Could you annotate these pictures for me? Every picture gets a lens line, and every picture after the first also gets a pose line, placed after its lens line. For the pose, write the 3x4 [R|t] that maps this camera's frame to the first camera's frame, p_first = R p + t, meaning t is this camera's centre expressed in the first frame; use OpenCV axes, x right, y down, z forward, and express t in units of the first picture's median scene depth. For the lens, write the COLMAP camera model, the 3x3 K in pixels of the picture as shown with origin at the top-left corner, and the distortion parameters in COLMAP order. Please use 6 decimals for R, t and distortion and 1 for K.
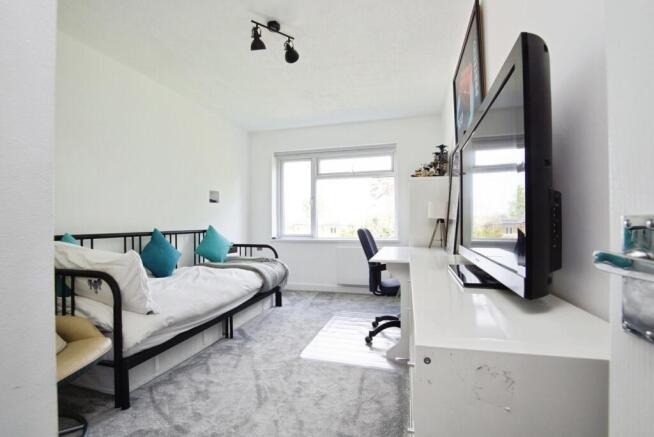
lens RADIAL K [[298.0, 0, 327.0], [0, 298.0, 218.5], [0, 0, 1]] dist [-0.033837, -0.000123]
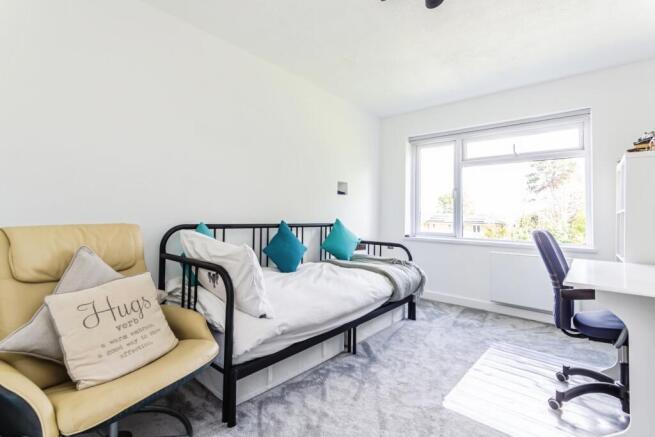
lens RADIAL K [[302.0, 0, 327.2], [0, 302.0, 203.8], [0, 0, 1]] dist [-0.000750, 0.000112]
pose [[0.907540, 0.009384, -0.419861, -0.033078], [-0.022784, 0.999378, -0.026912, 0.002793], [0.419347, 0.033989, 0.907189, 0.157323]]
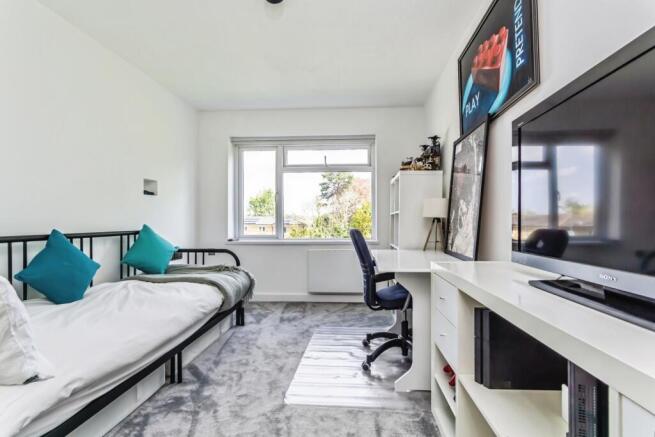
lens RADIAL K [[293.9, 0, 339.4], [0, 293.9, 219.0], [0, 0, 1]] dist [-0.001549, -0.000054]
pose [[0.975020, 0.005380, 0.222052, -0.097179], [-0.006172, 0.999977, 0.002877, 0.004083], [-0.222031, -0.004175, 0.975031, 0.202270]]
